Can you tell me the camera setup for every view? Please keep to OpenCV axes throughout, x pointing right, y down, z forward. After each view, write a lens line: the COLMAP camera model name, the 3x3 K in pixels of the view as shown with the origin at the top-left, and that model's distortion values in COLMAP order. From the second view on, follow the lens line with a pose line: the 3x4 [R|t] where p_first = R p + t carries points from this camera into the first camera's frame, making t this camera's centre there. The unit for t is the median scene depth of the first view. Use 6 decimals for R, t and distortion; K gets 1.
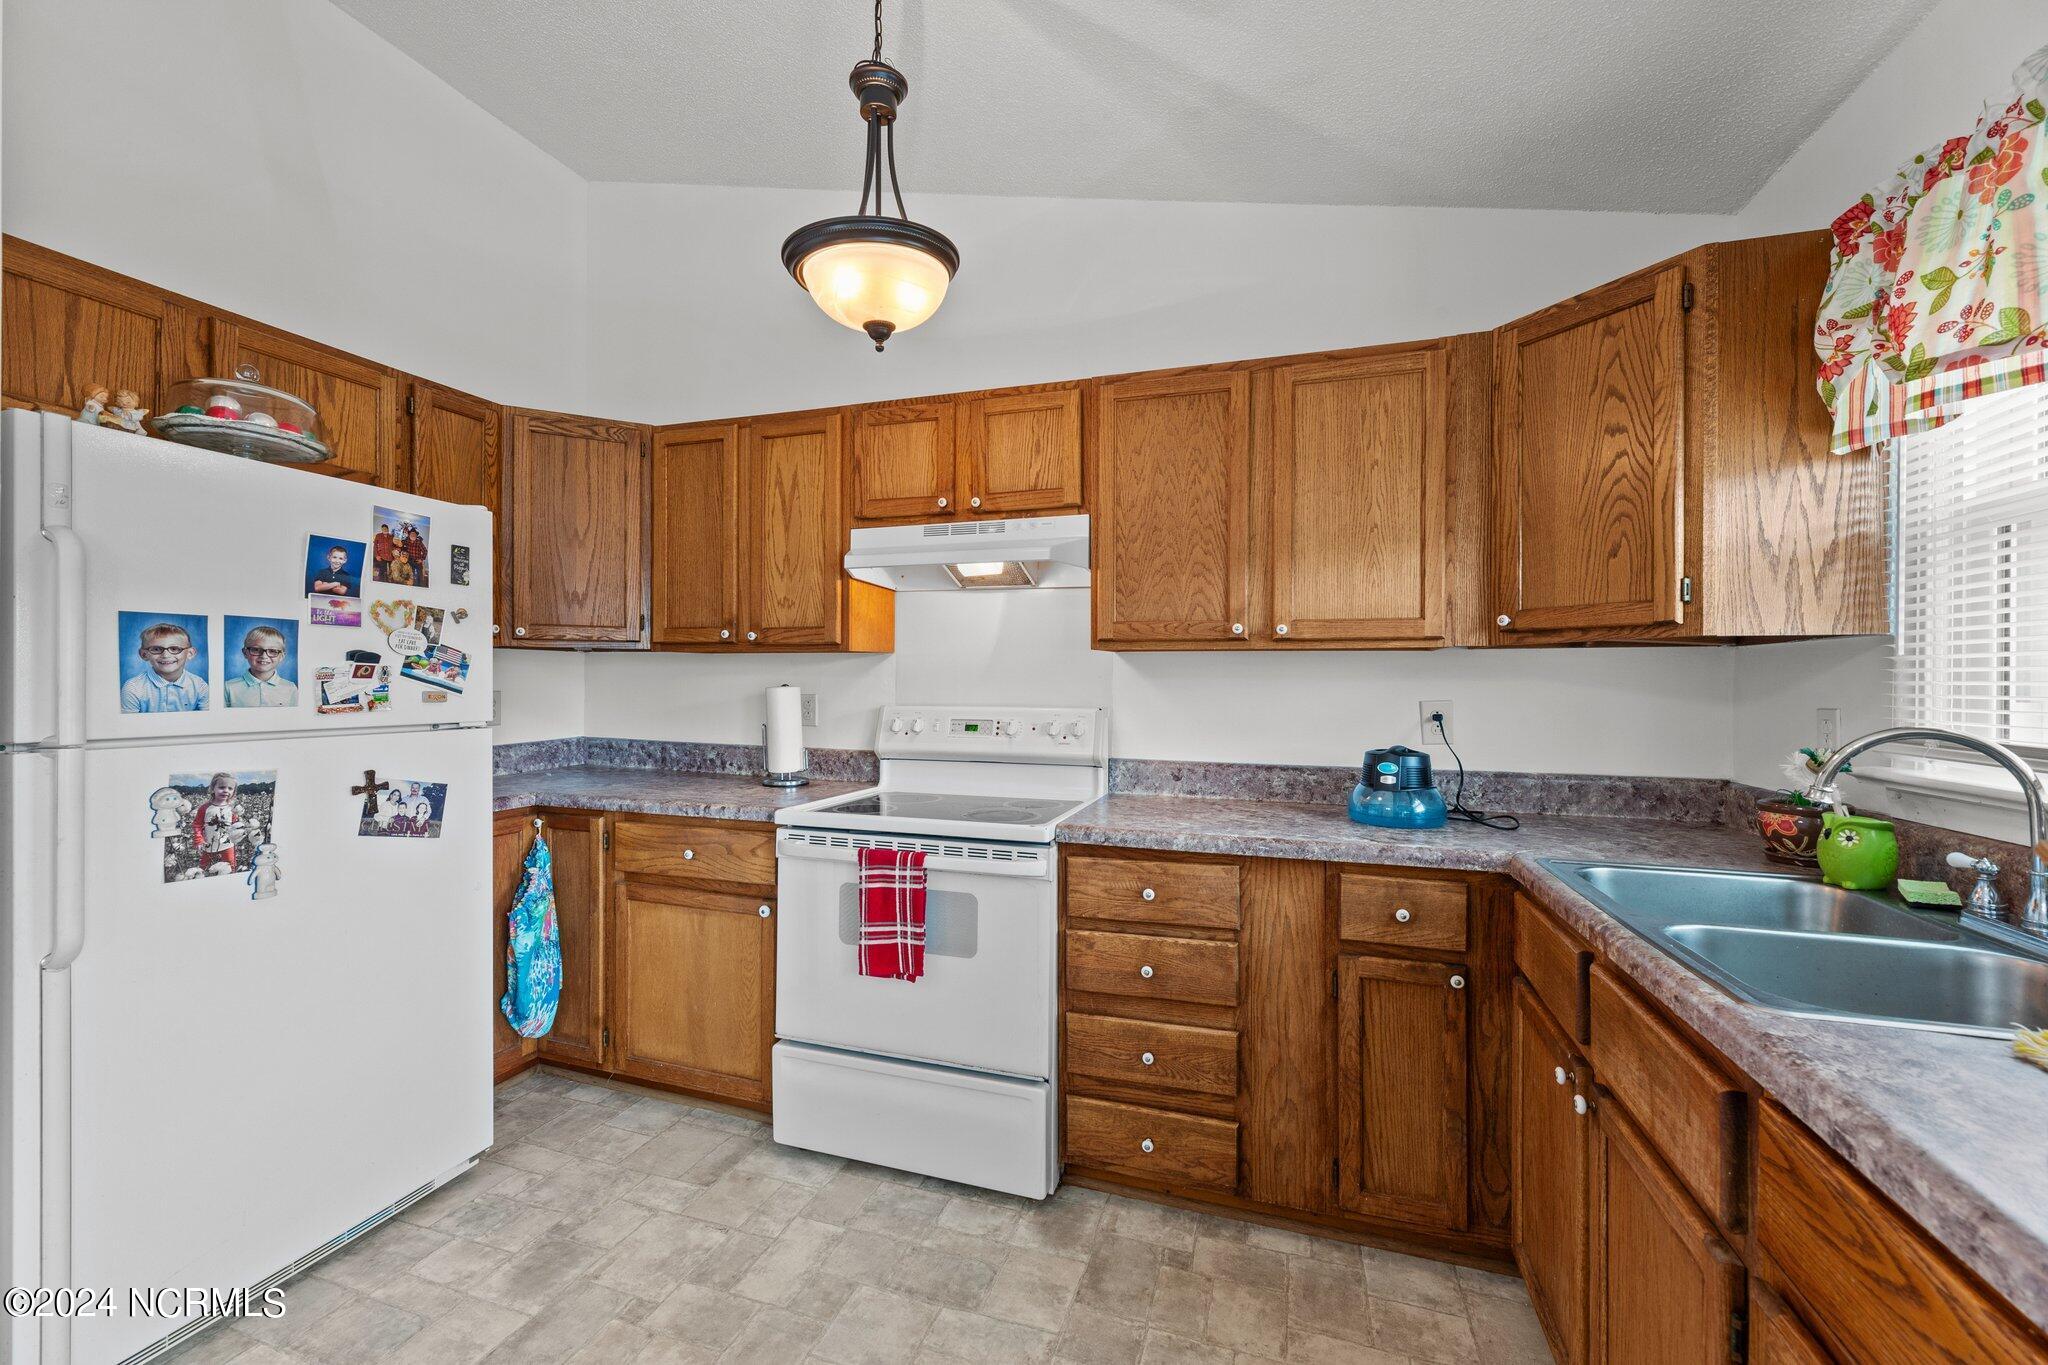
lens RADIAL K [[831.1, 0, 1024.0], [0, 831.1, 682.5], [0, 0, 1]] dist [0.001491, 0.000154]
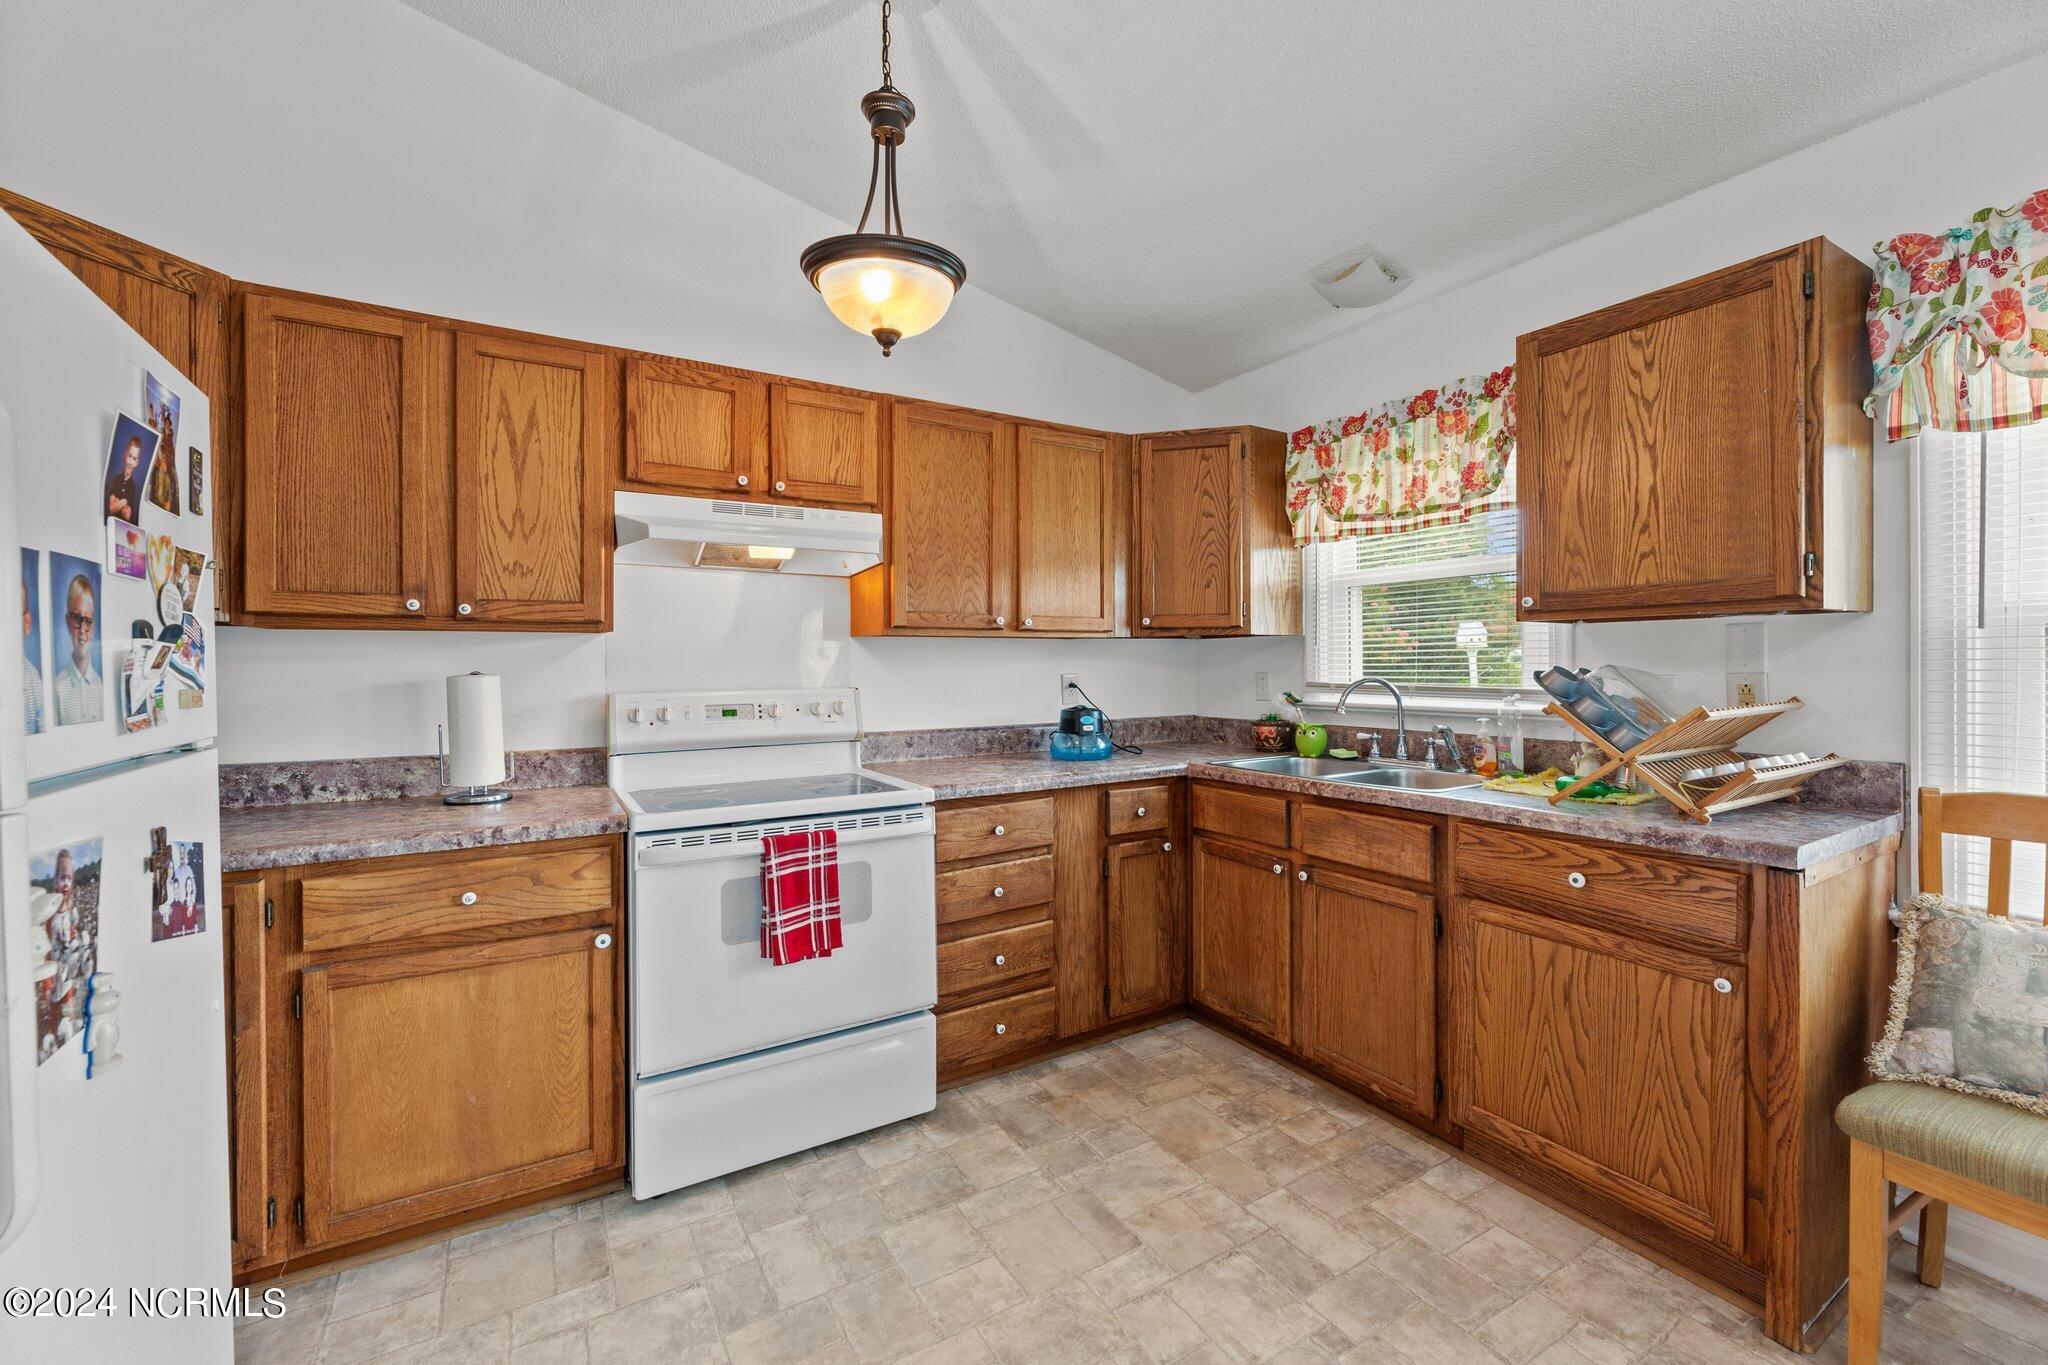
lens RADIAL K [[830.0, 0, 1025.2], [0, 830.0, 667.0], [0, 0, 1]] dist [0.000582, 0.000206]
pose [[0.645907, -0.014135, 0.763285, -0.751301], [0.012034, 0.999893, 0.008334, -0.003487], [-0.763321, 0.003802, 0.646008, 0.147144]]
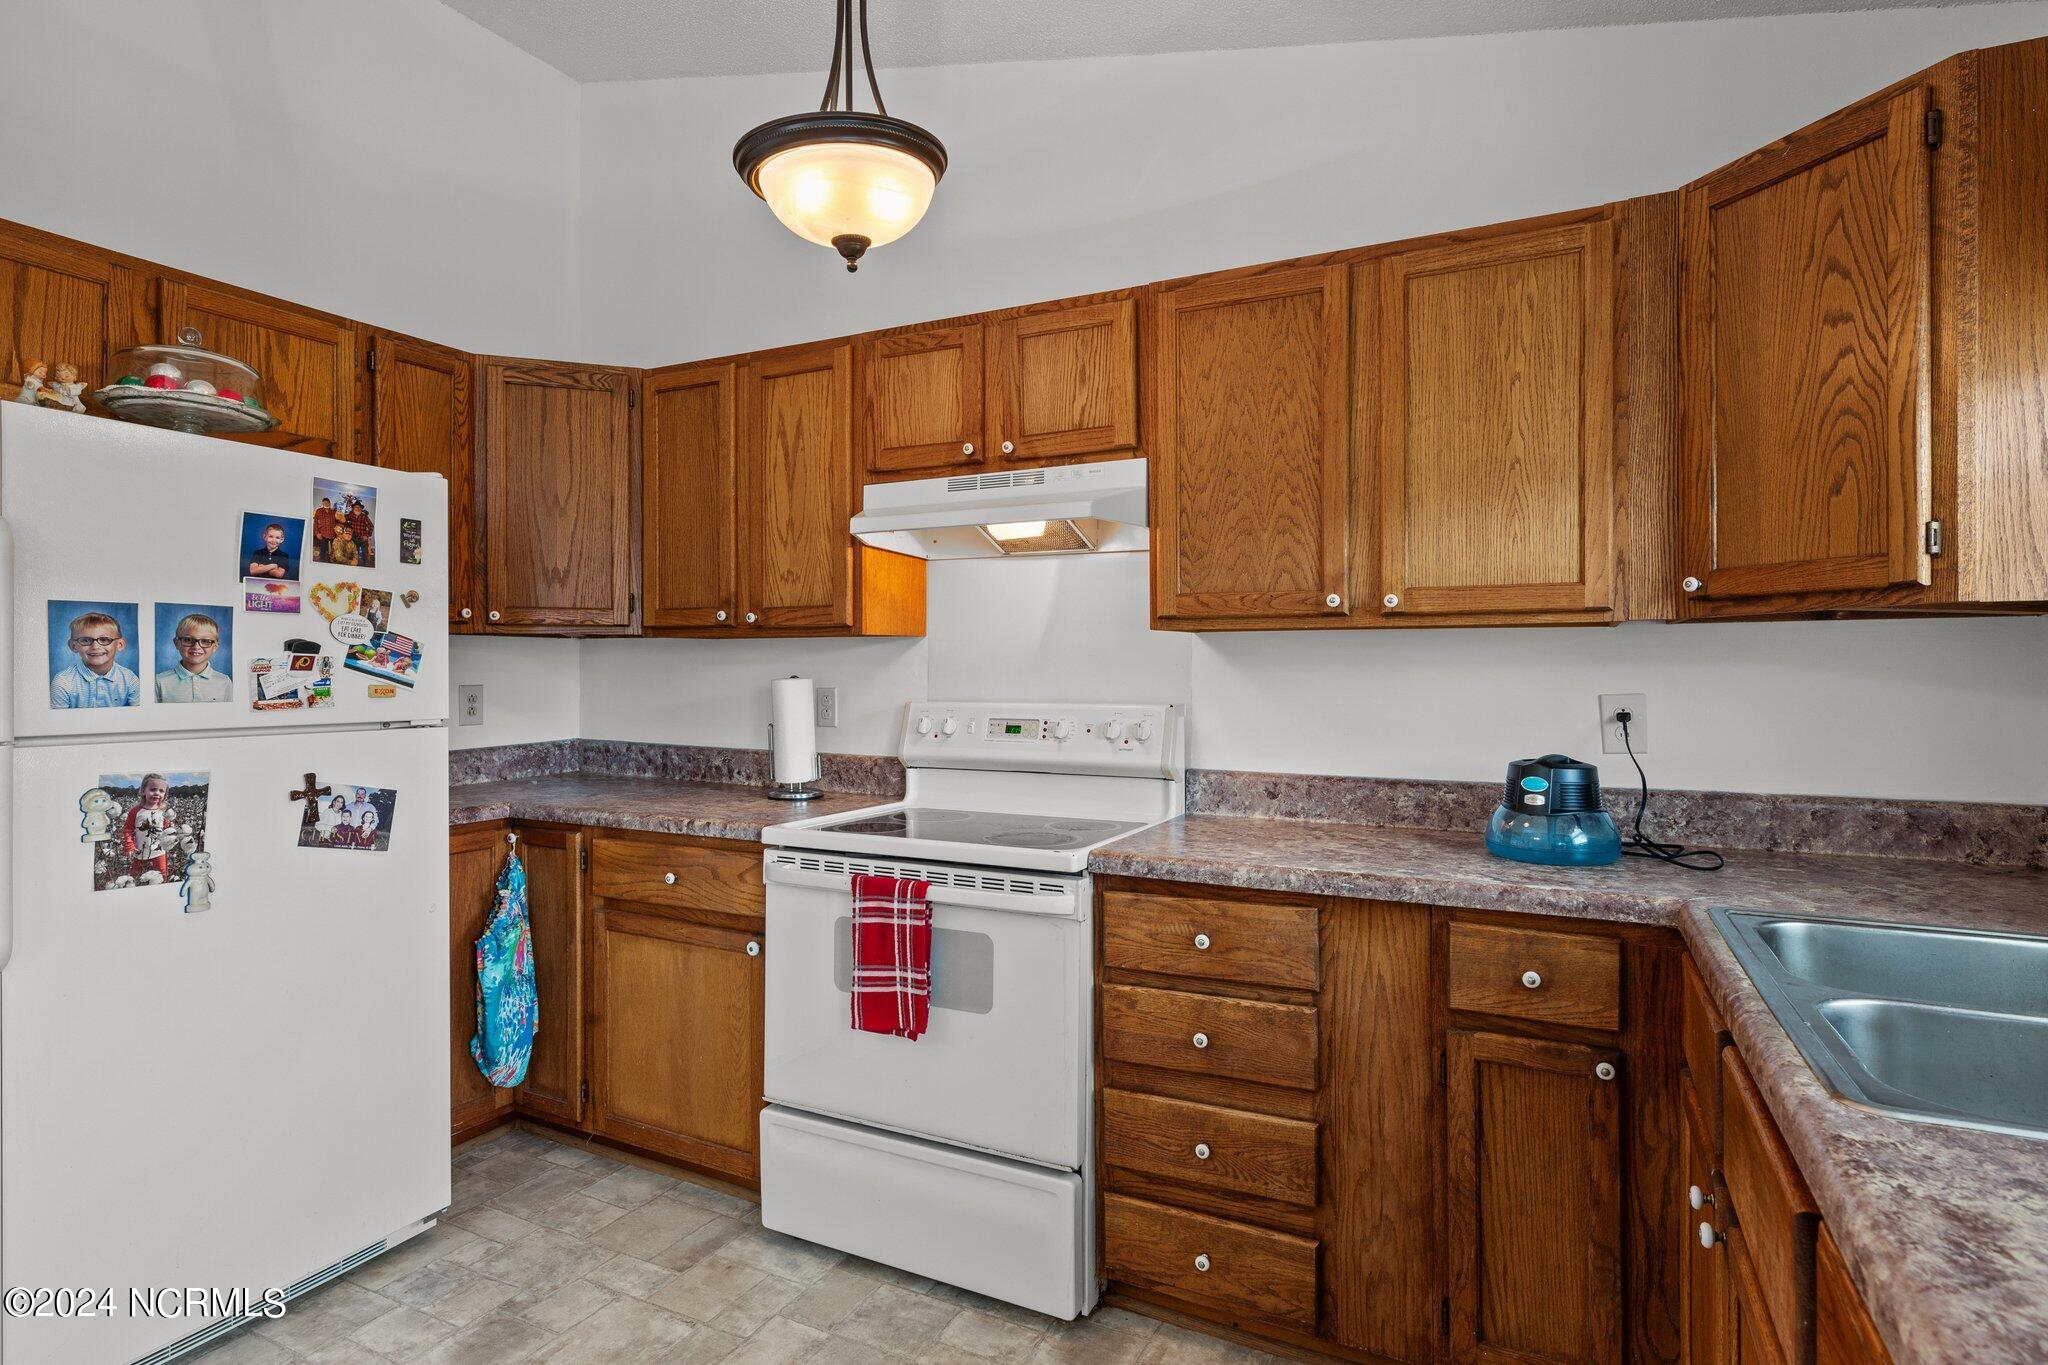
lens RADIAL K [[1075.8, 0, 1019.6], [0, 1075.8, 672.4], [0, 0, 1]] dist [0.002066, -0.000820]
pose [[0.988663, -0.004547, -0.150086, 0.127583], [0.004421, 0.999990, -0.001170, 0.001502], [0.150089, 0.000493, 0.988672, -0.027119]]
